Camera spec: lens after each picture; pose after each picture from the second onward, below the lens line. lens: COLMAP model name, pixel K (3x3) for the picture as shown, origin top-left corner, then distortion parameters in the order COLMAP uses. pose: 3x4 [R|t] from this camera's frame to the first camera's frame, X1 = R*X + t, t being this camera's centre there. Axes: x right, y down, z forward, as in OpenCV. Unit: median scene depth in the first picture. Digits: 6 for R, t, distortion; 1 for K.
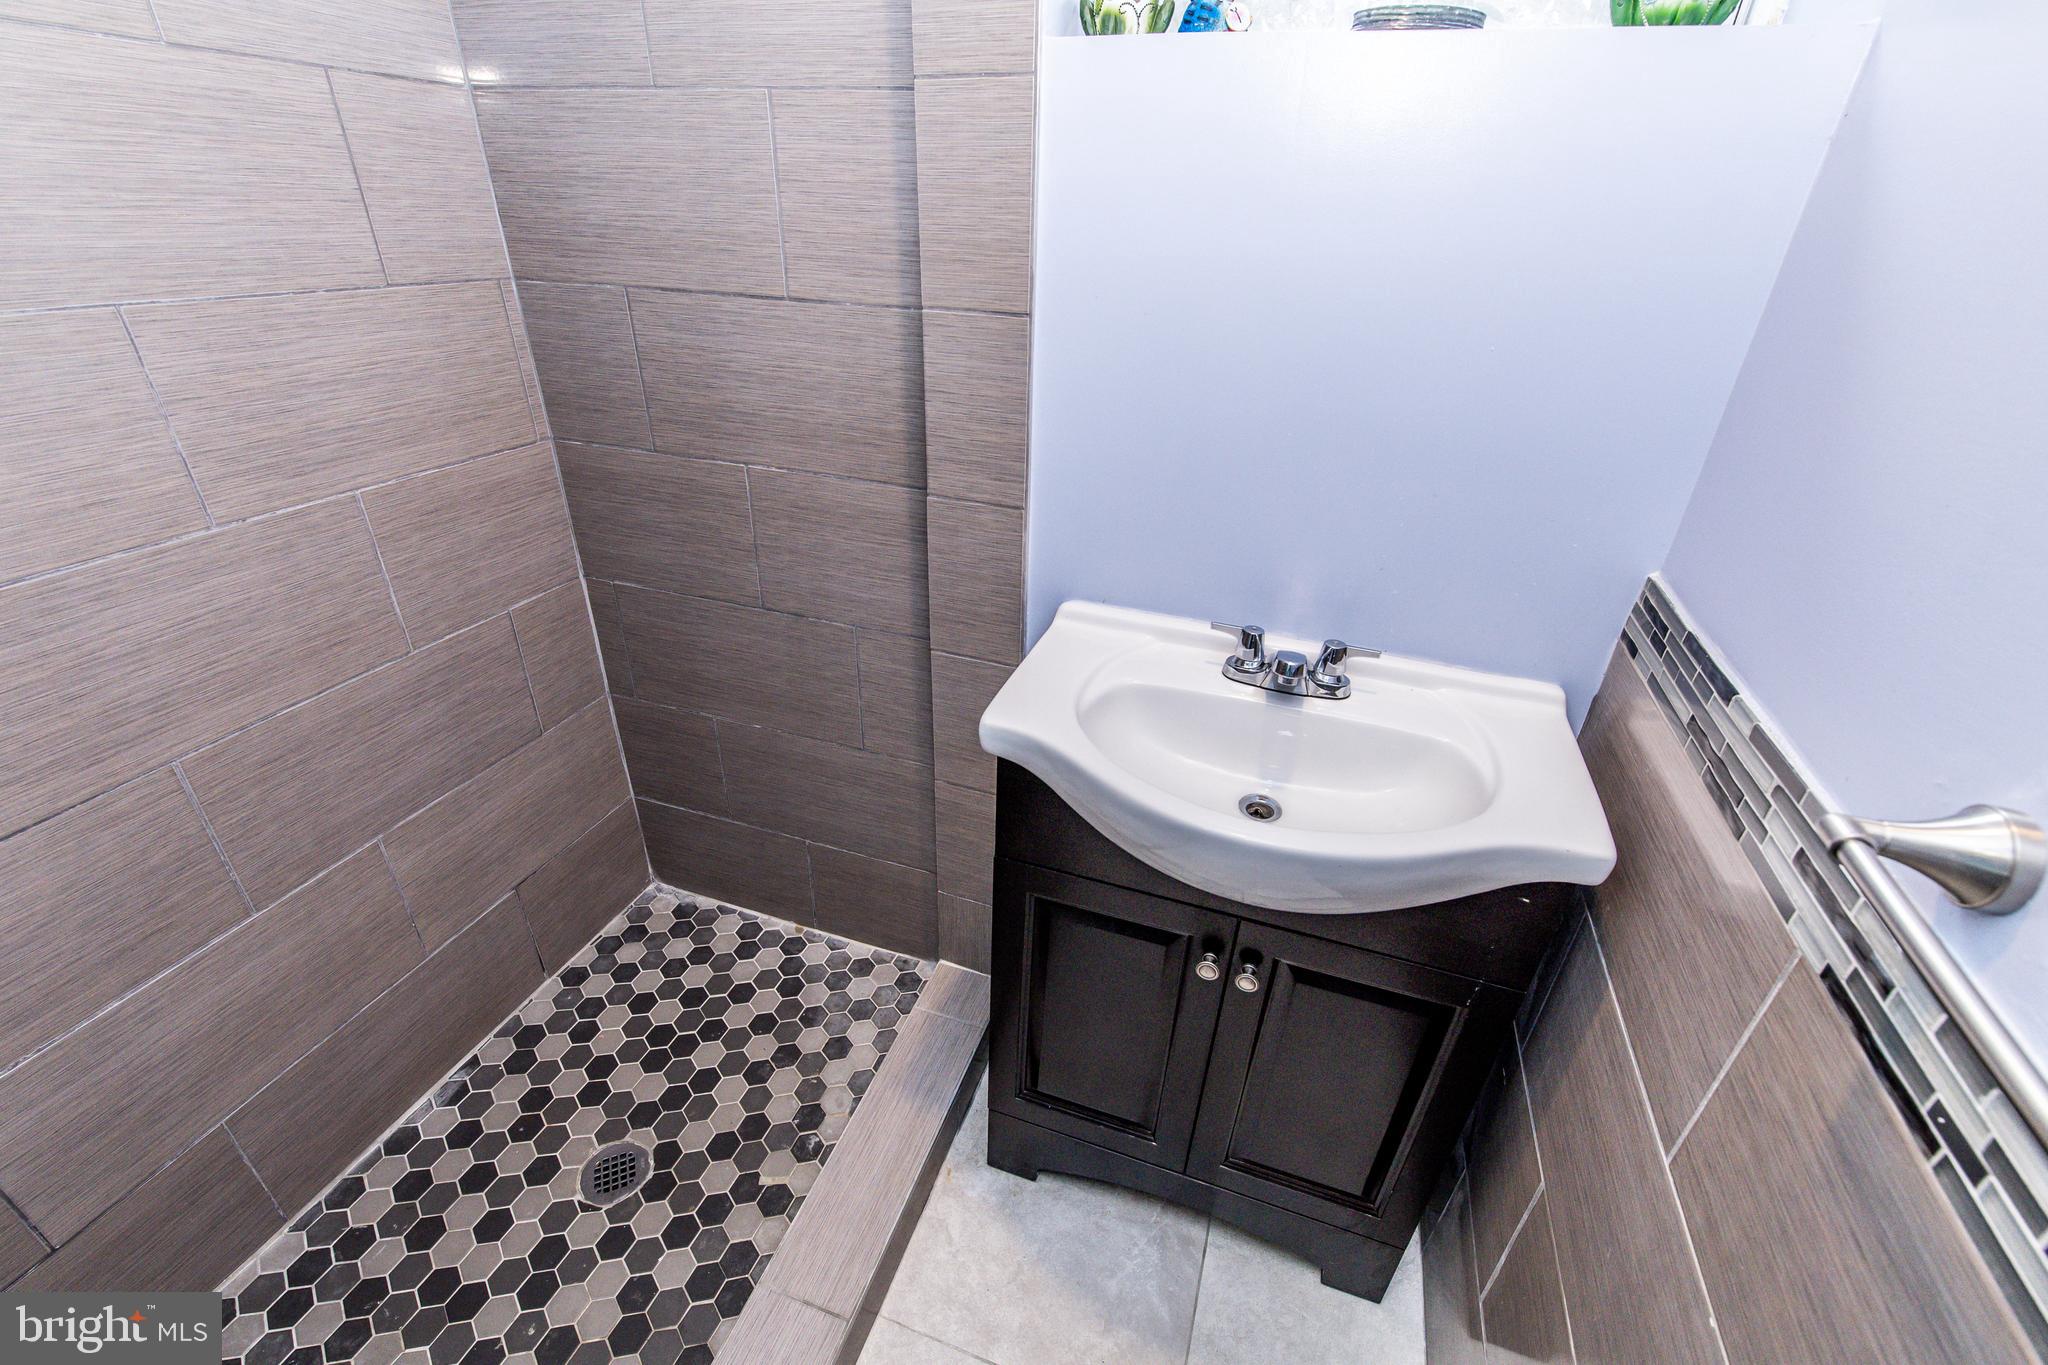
lens RADIAL K [[876.9, 0, 1029.1], [0, 876.9, 684.6], [0, 0, 1]] dist [-0.010863, 0.000279]
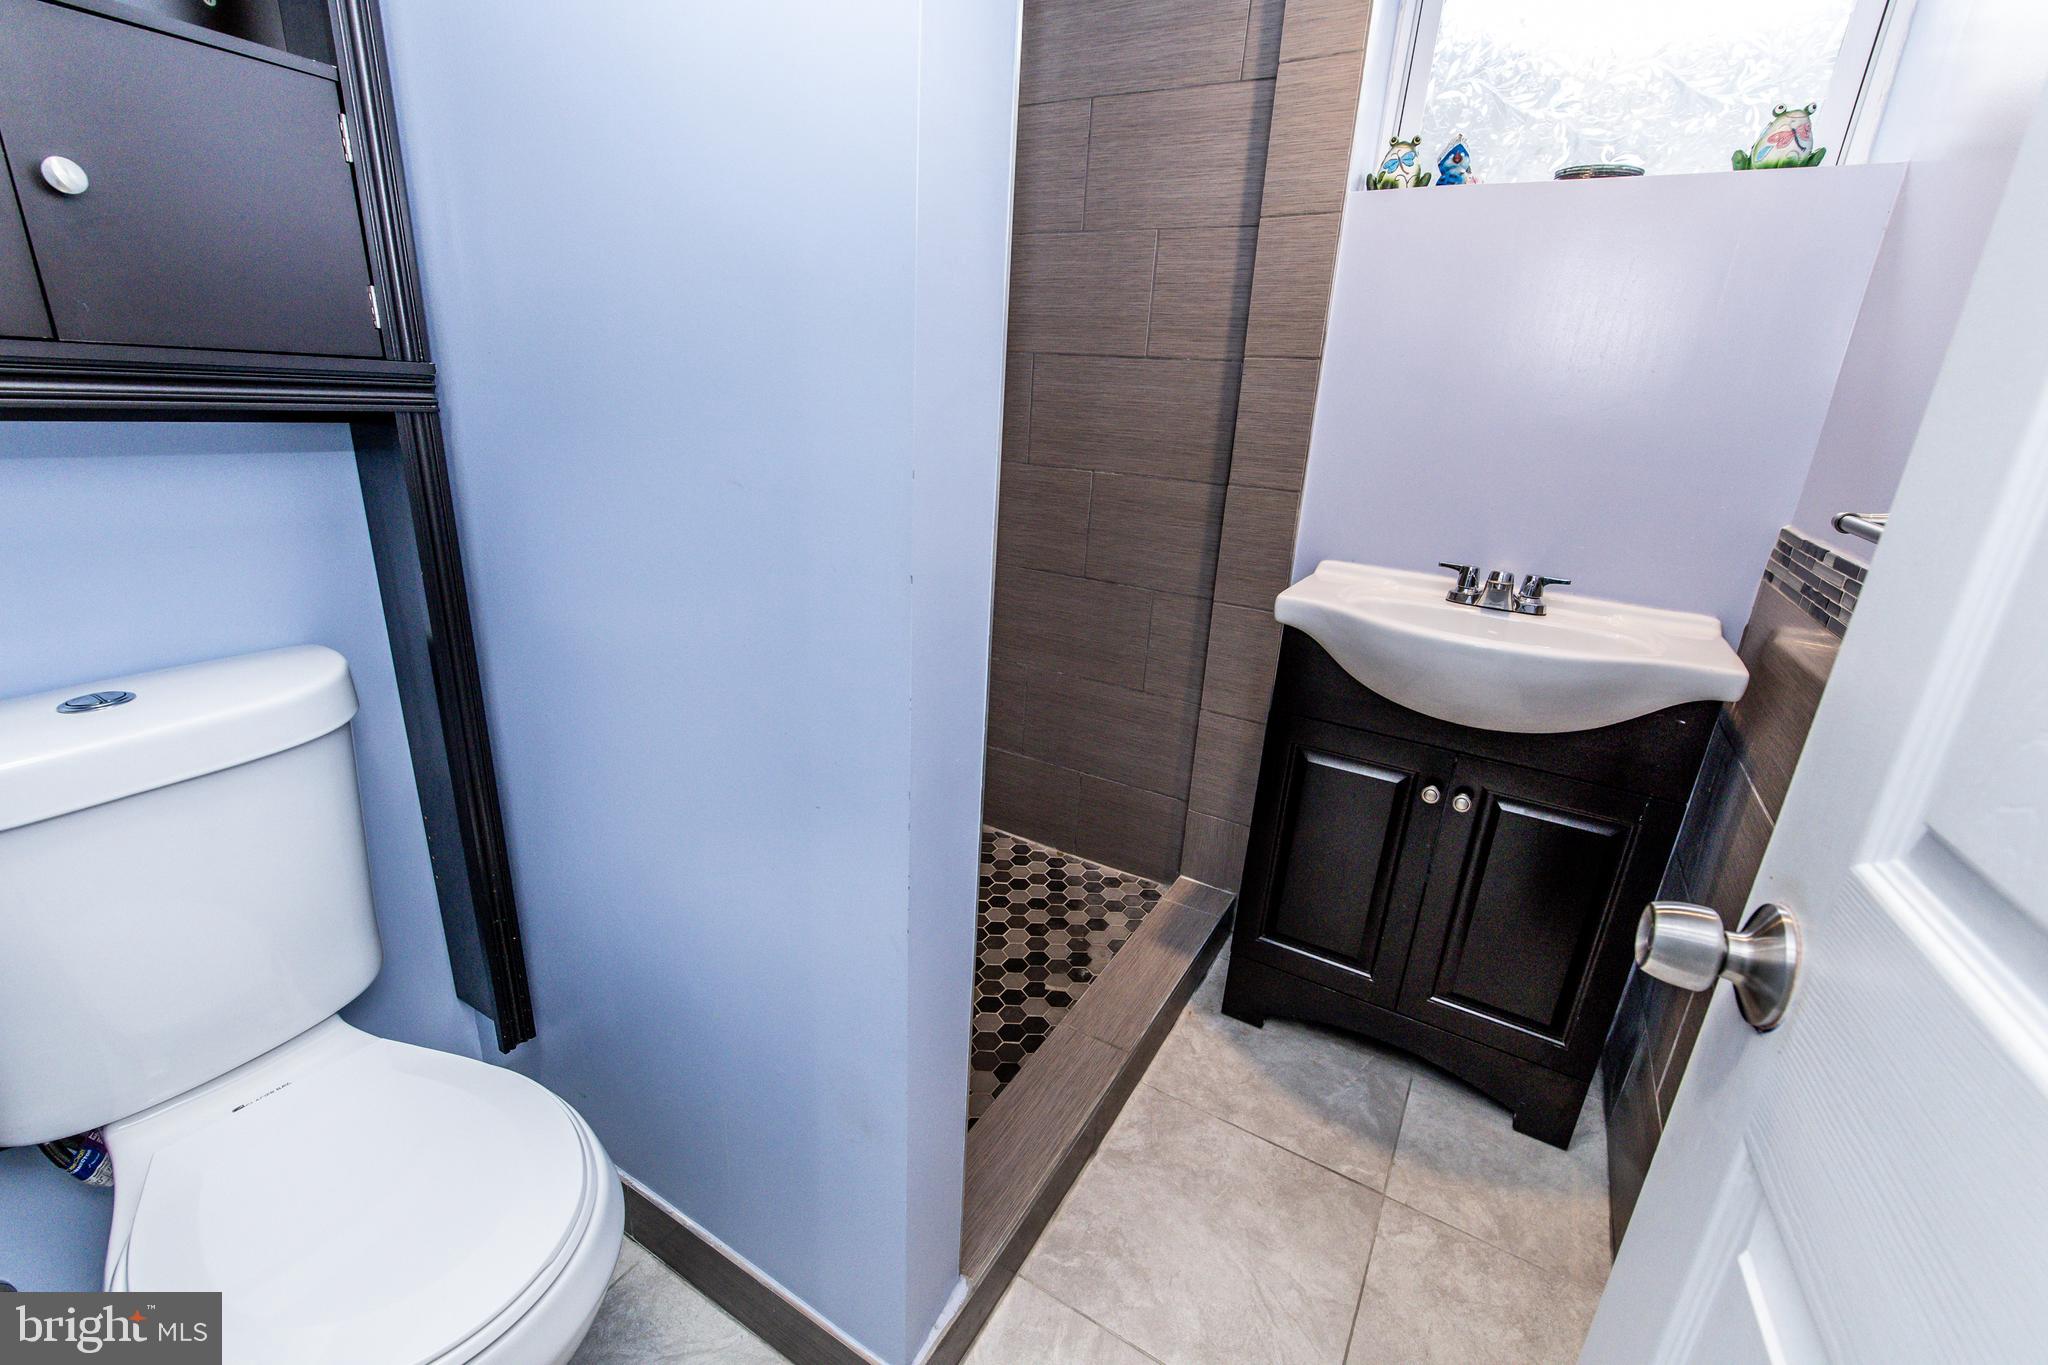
lens RADIAL K [[876.9, 0, 1017.2], [0, 876.9, 687.7], [0, 0, 1]] dist [-0.010863, 0.000279]
pose [[0.978479, 0.083784, -0.188572, -0.141442], [-0.117969, 0.976921, -0.178070, 0.370741], [0.169300, 0.196483, 0.965780, -0.352994]]
